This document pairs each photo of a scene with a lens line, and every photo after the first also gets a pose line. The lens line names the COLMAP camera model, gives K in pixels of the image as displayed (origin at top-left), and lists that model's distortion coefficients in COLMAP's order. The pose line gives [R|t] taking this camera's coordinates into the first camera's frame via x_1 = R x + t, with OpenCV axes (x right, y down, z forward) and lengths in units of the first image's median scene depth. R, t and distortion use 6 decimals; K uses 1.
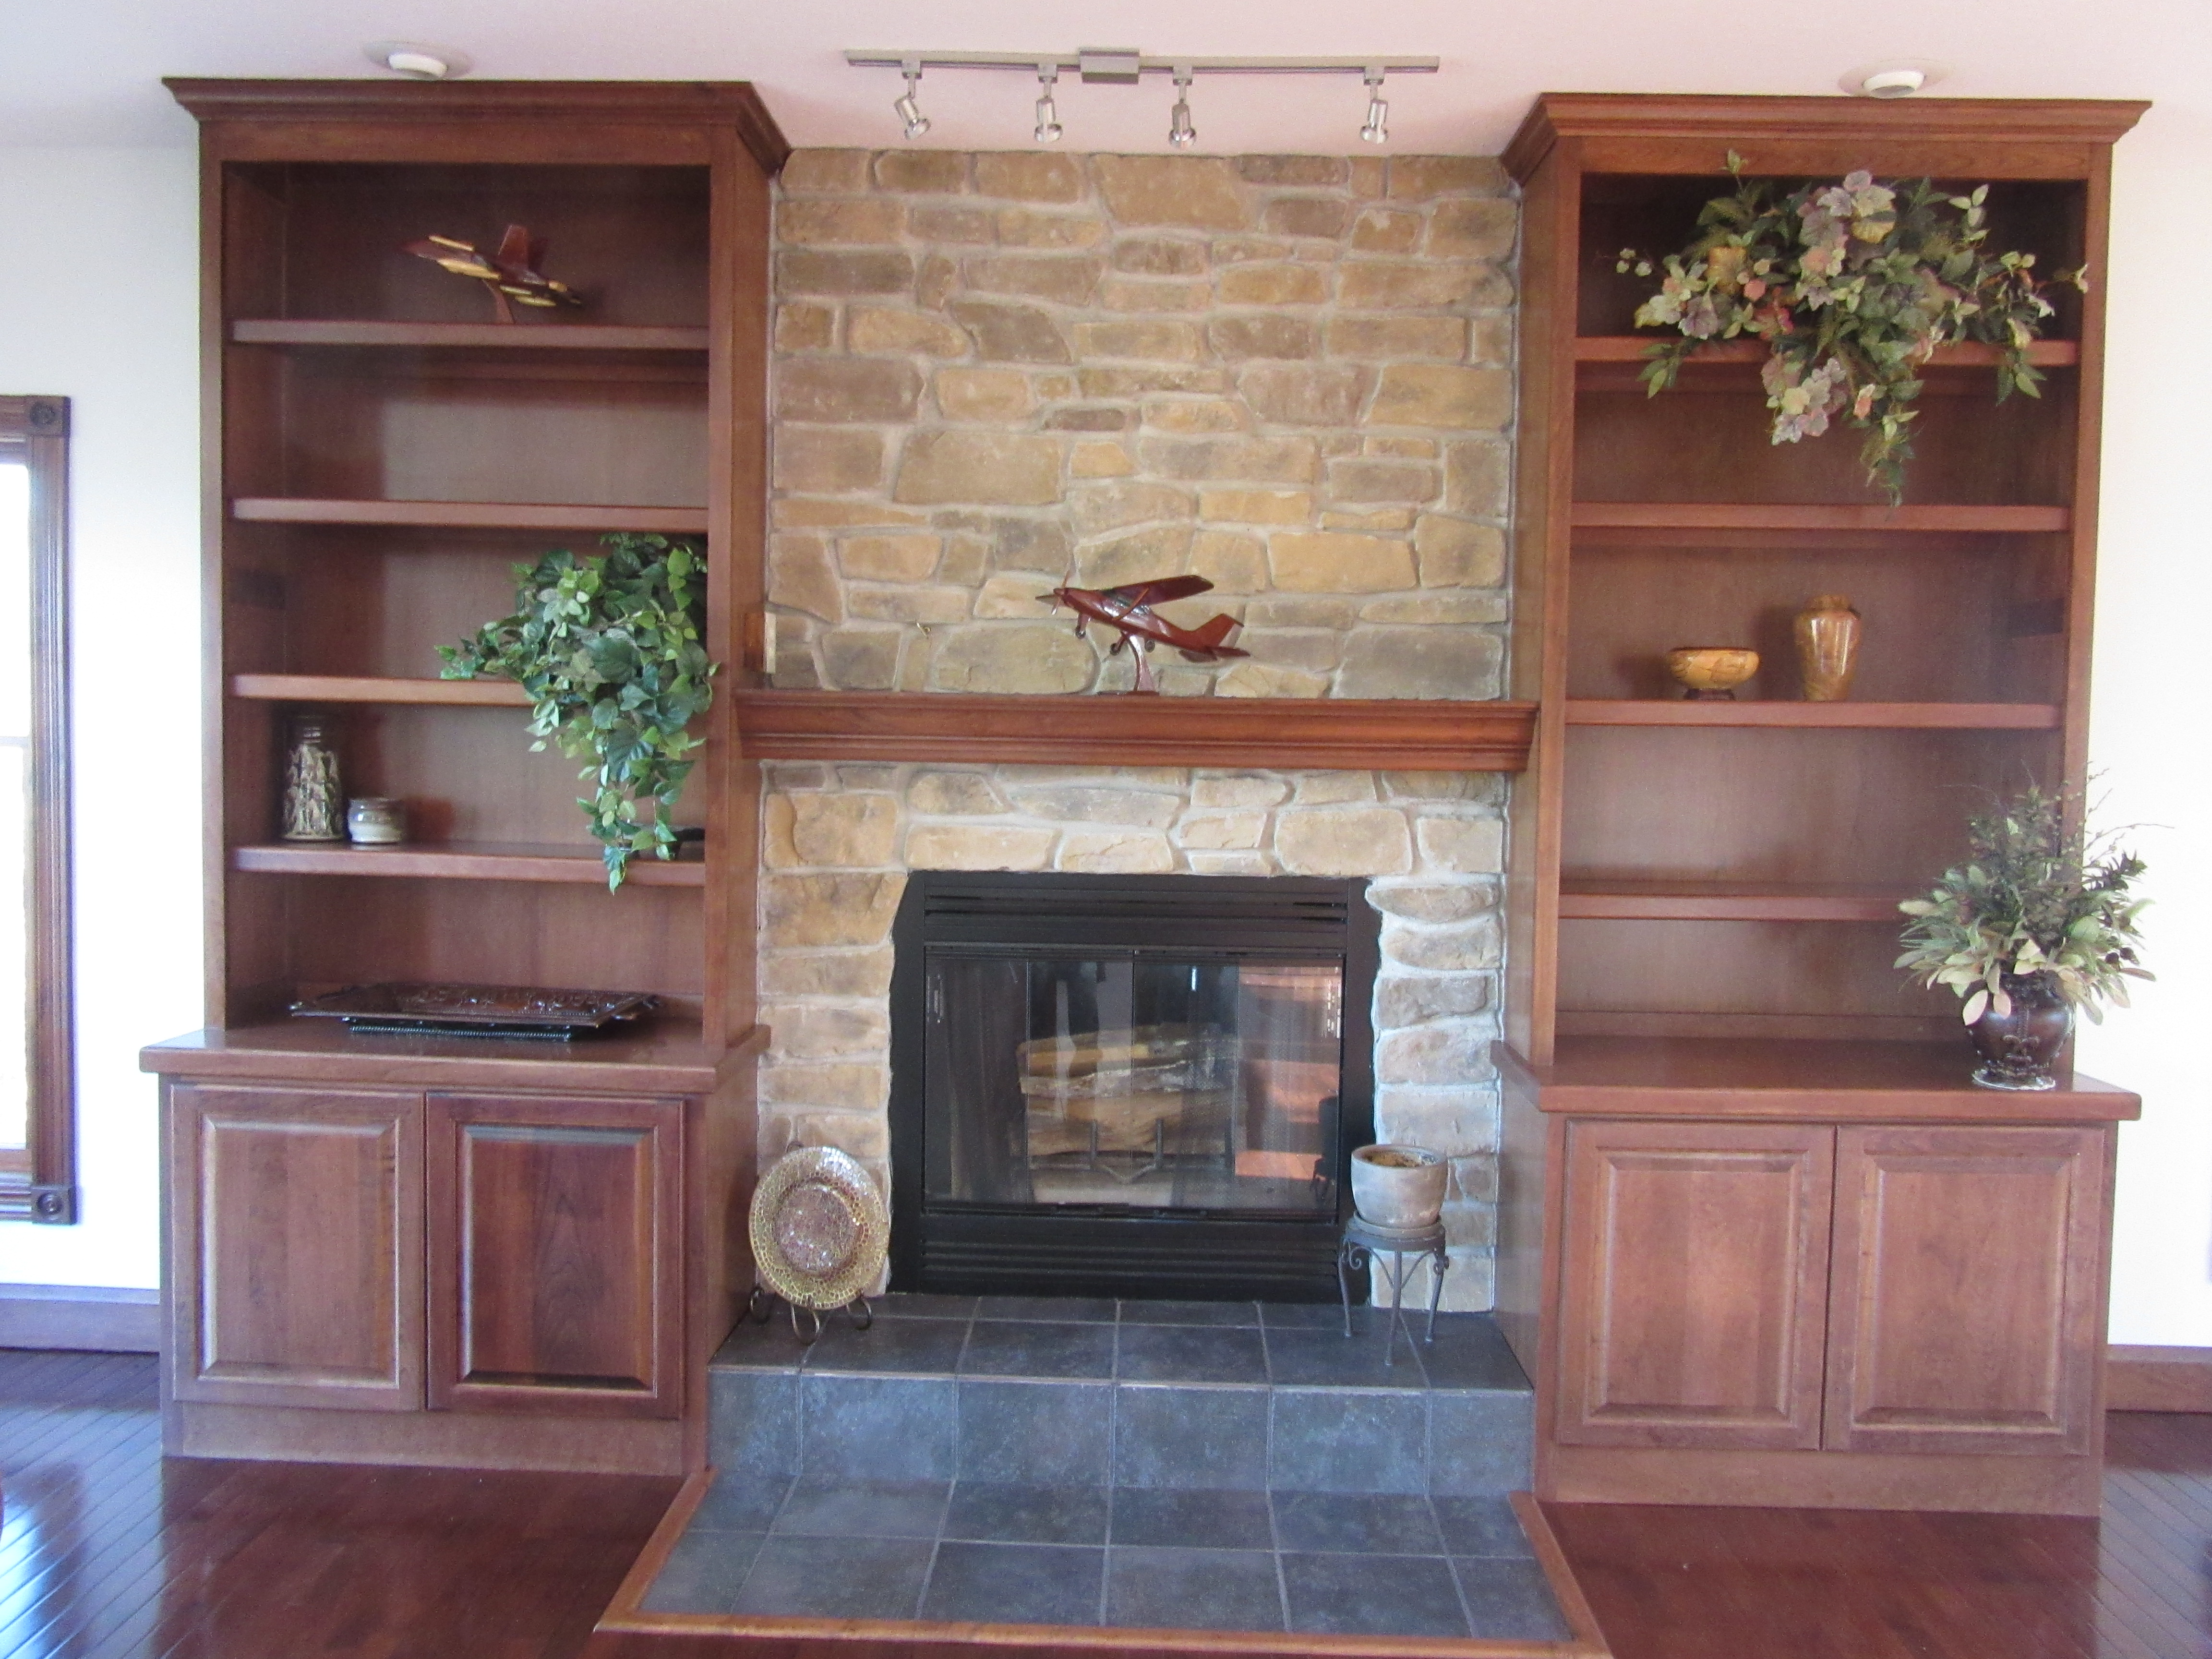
lens RADIAL K [[1686.7, 0, 1102.1], [0, 1686.7, 843.3], [0, 0, 1]] dist [-0.001842, -0.031028]
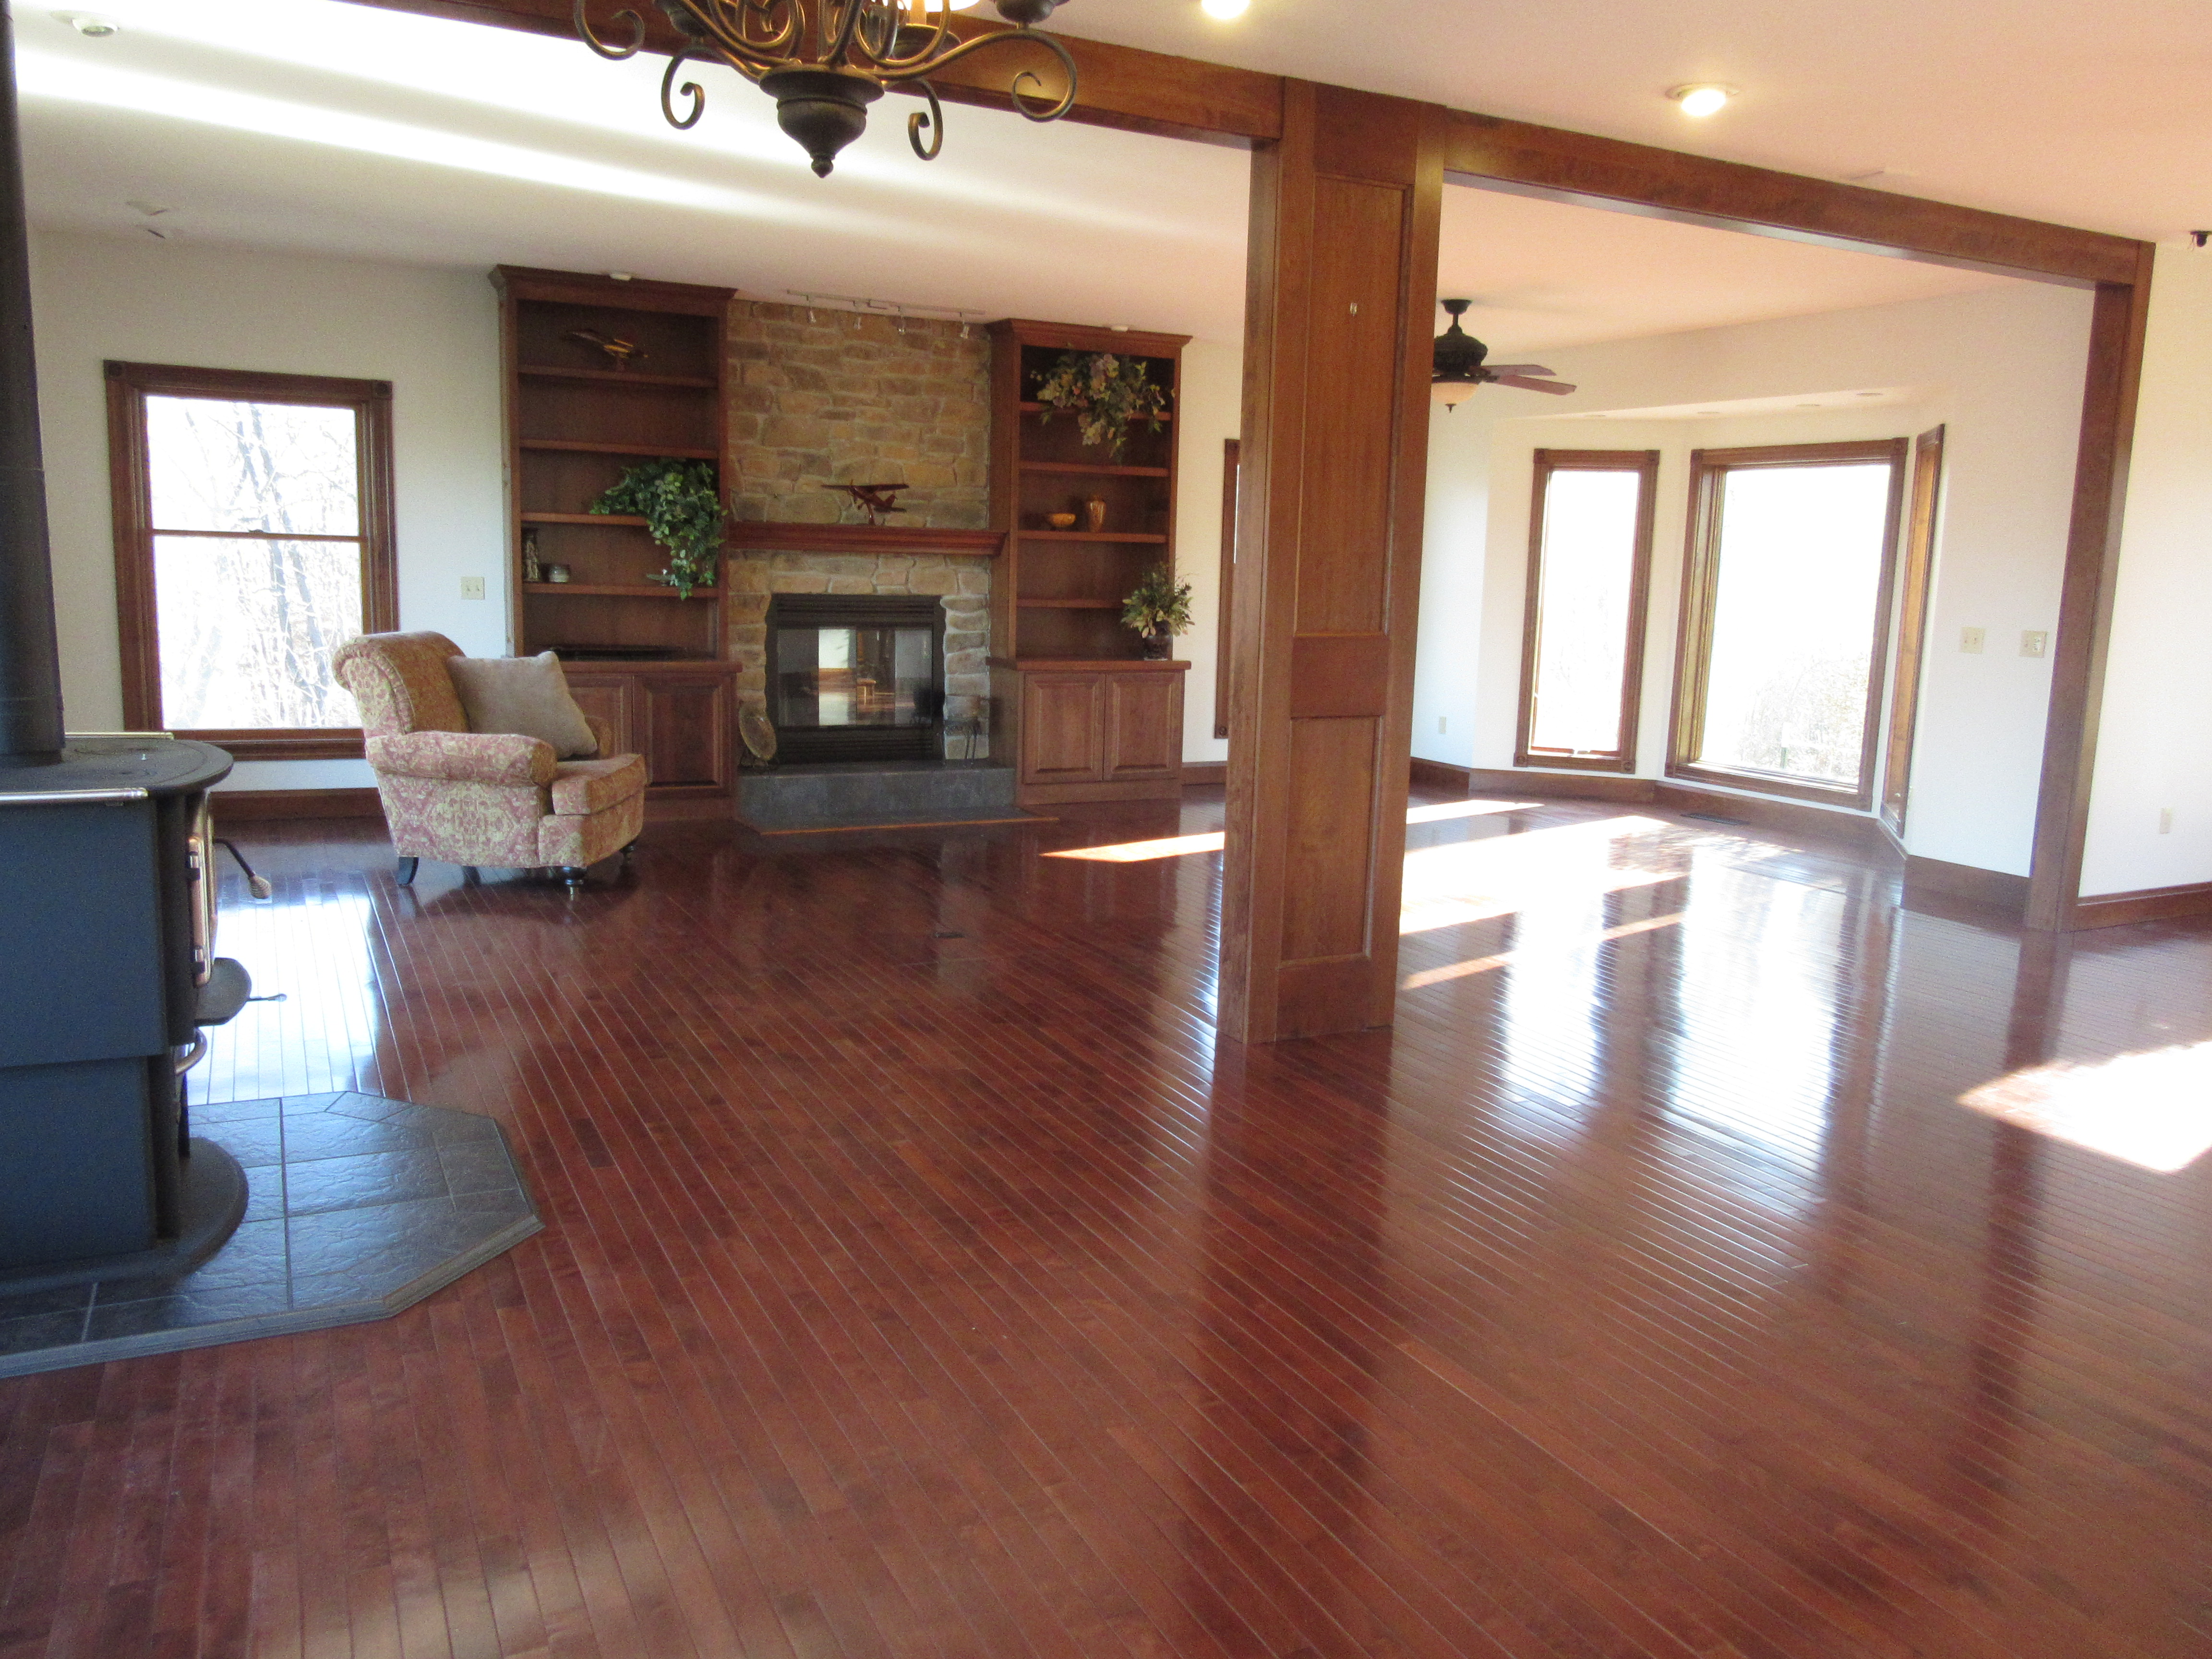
lens RADIAL K [[1673.8, 0, 1102.7], [0, 1673.8, 831.6], [0, 0, 1]] dist [-0.013945, 0.002084]
pose [[0.877636, -0.068986, 0.474338, -0.906571], [0.015500, 0.993156, 0.115762, 0.088986], [-0.479078, -0.094244, 0.872698, -1.475888]]
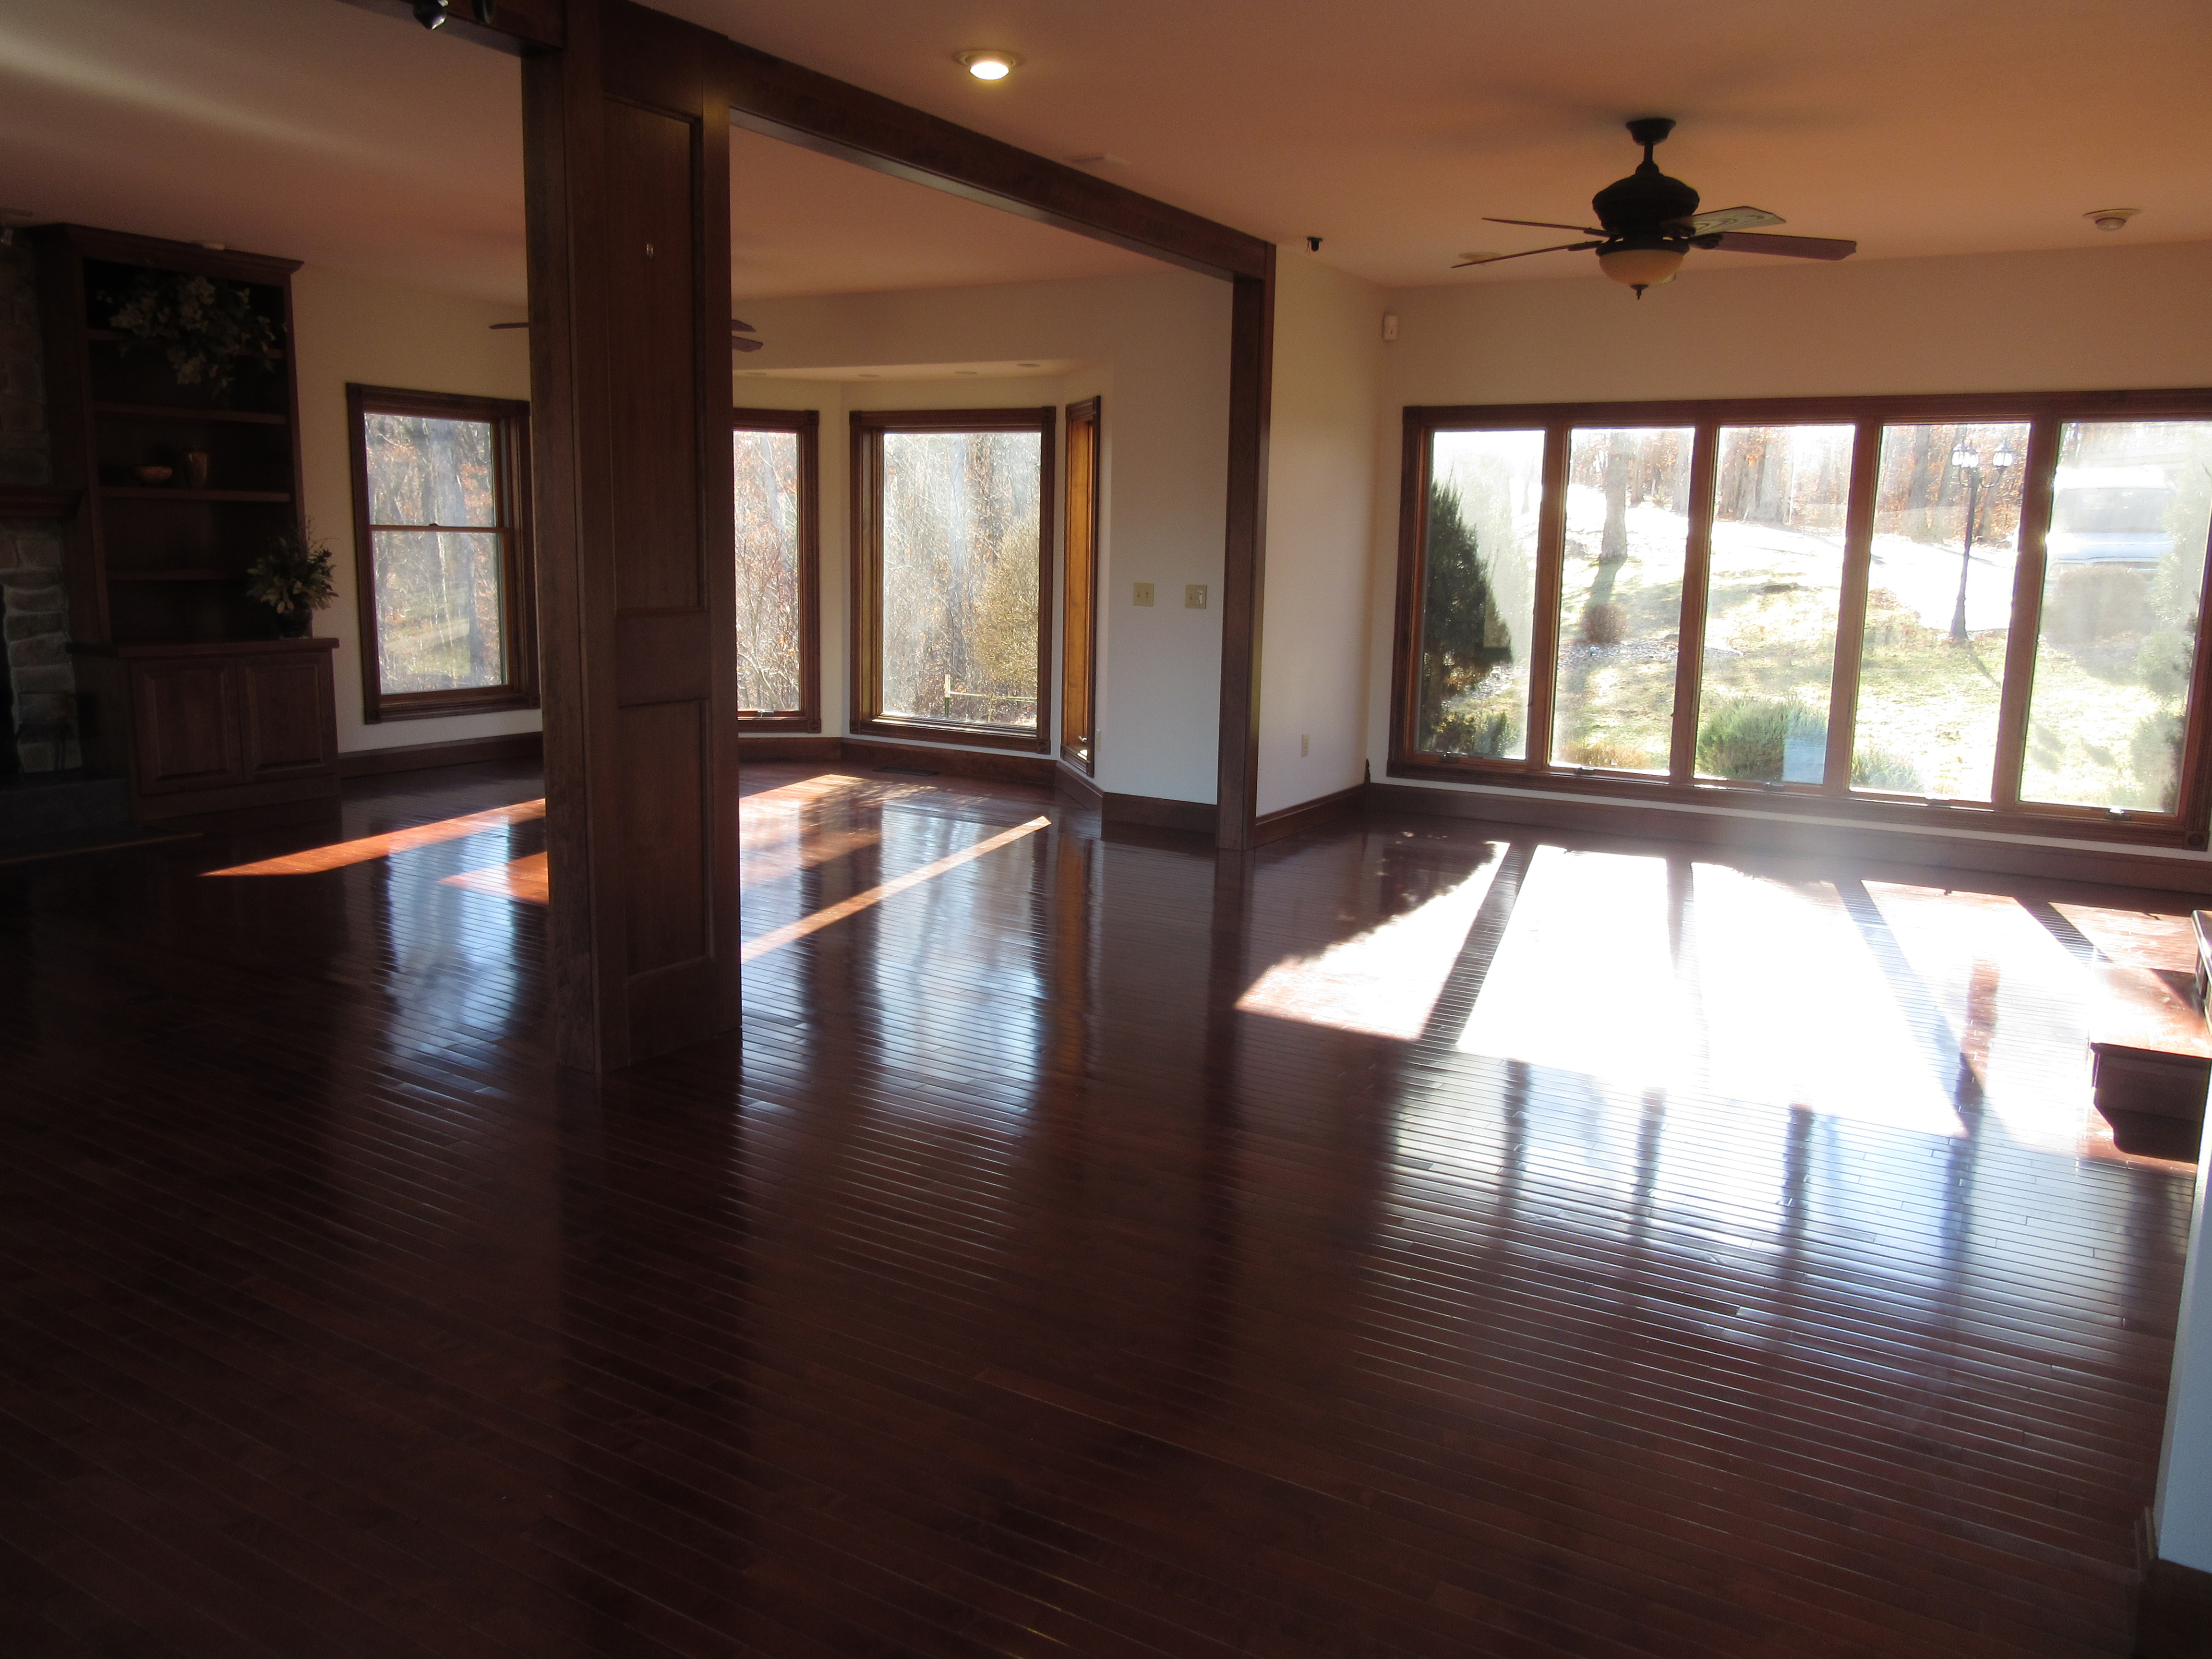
lens RADIAL K [[1673.8, 0, 1102.7], [0, 1673.8, 831.6], [0, 0, 1]] dist [-0.013945, 0.002084]
pose [[0.494157, -0.154428, 0.855547, -1.003291], [0.035956, 0.986885, 0.157367, 0.067741], [-0.868629, -0.047002, 0.493229, -1.266445]]
